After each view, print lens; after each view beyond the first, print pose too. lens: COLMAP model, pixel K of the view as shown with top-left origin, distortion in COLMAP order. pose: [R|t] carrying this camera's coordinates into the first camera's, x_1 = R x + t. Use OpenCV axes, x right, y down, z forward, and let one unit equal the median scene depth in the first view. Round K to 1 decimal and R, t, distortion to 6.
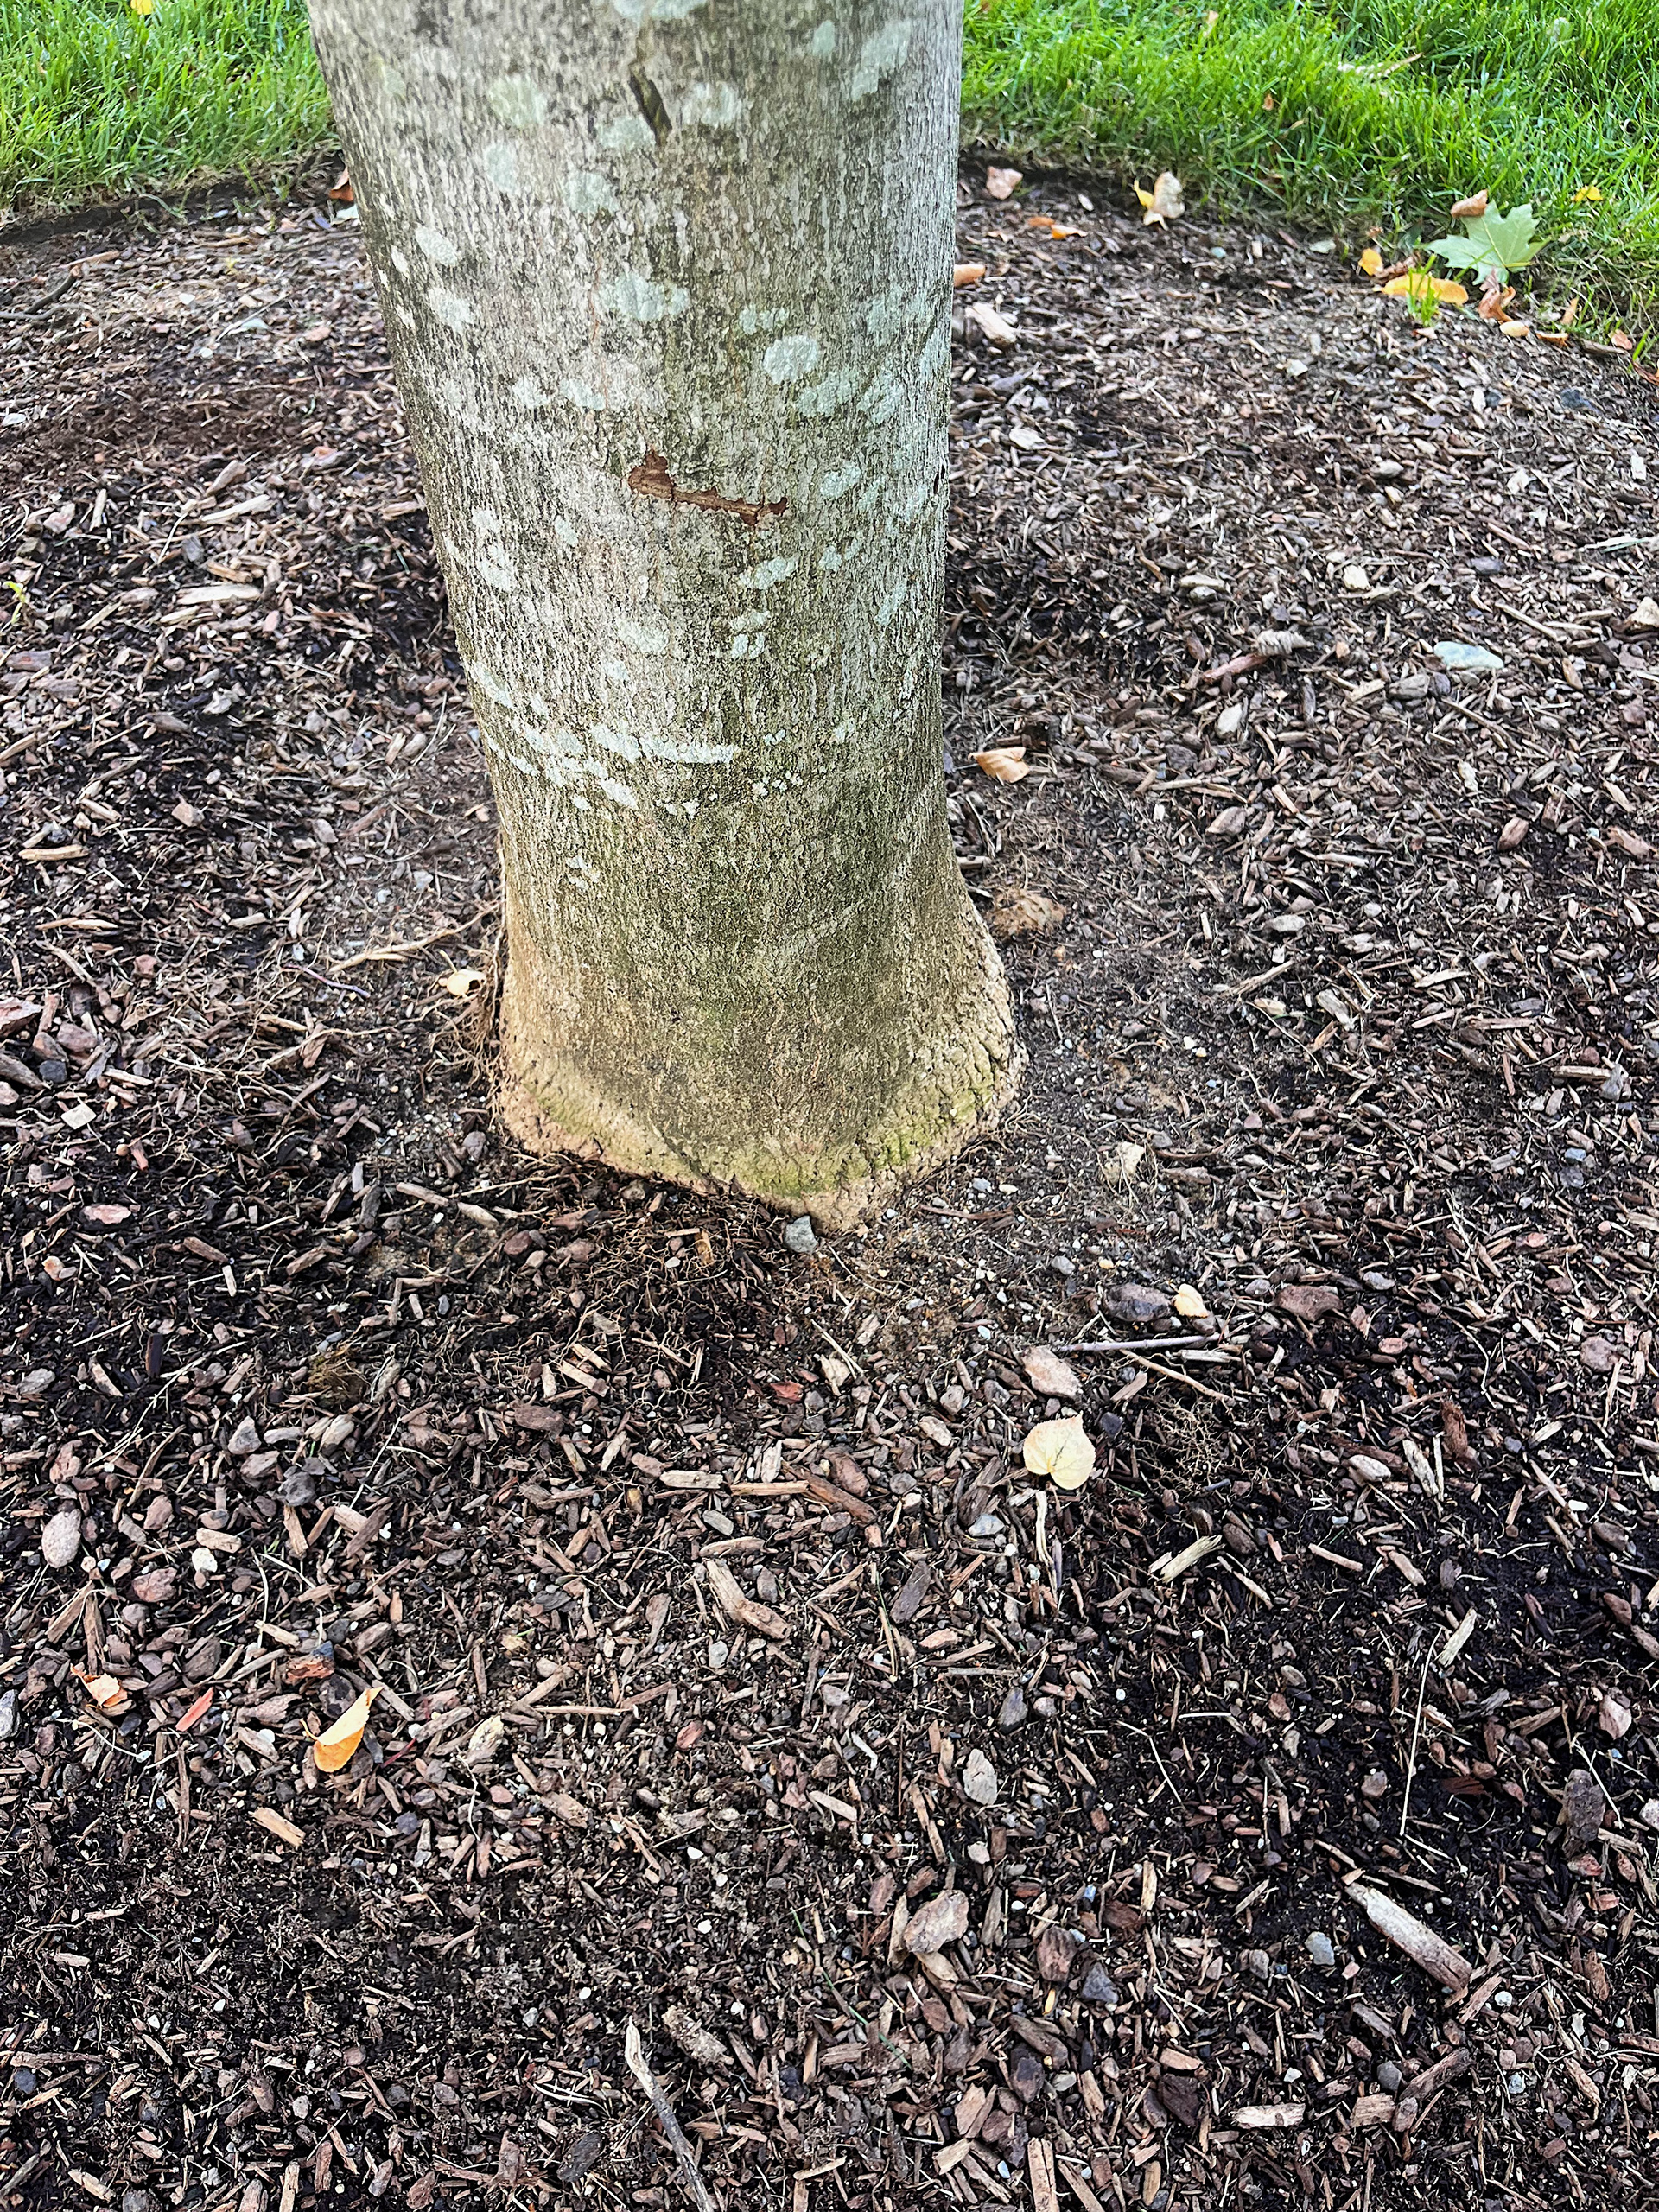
lens RADIAL K [[1695.6, 0, 832.9], [0, 1695.6, 1085.2], [0, 0, 1]] dist [0.063995, -0.097926]
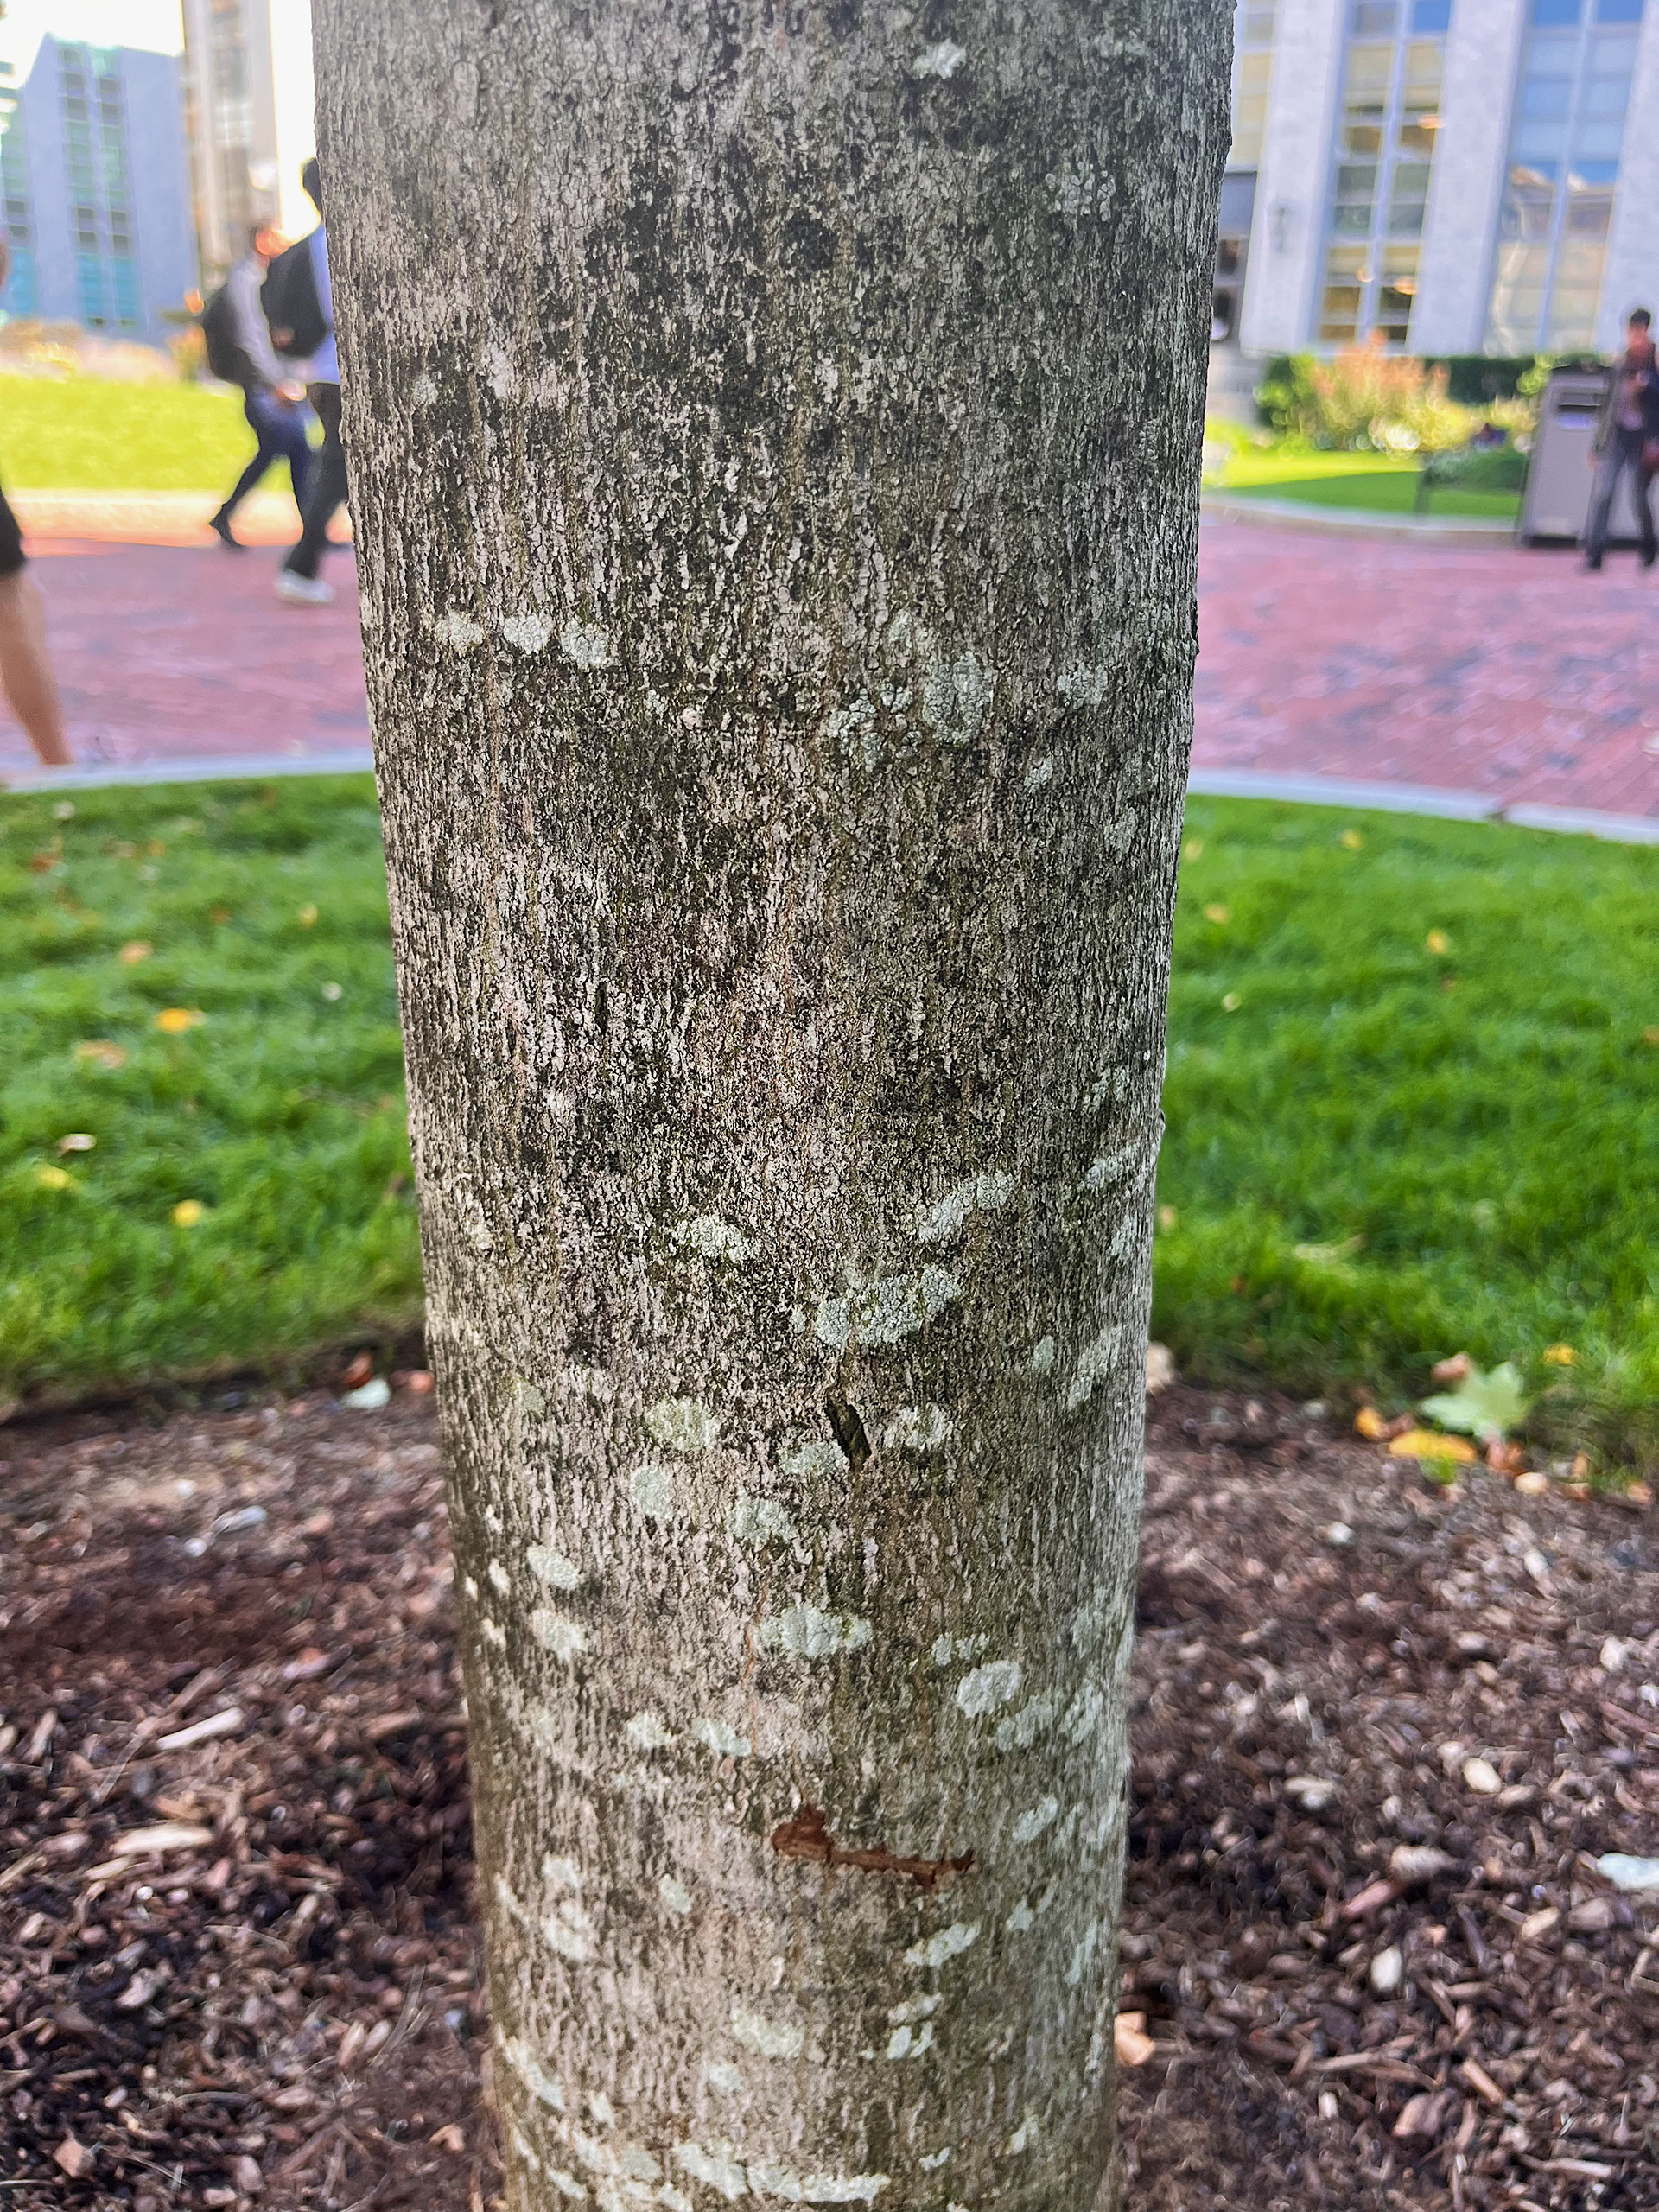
lens RADIAL K [[1695.6, 0, 832.9], [0, 1695.6, 1085.2], [0, 0, 1]] dist [0.063995, -0.097926]
pose [[0.999092, -0.015897, 0.039527, -0.060212], [0.035914, 0.813371, -0.580636, -0.094395], [-0.022919, 0.581528, 0.813203, 0.093222]]
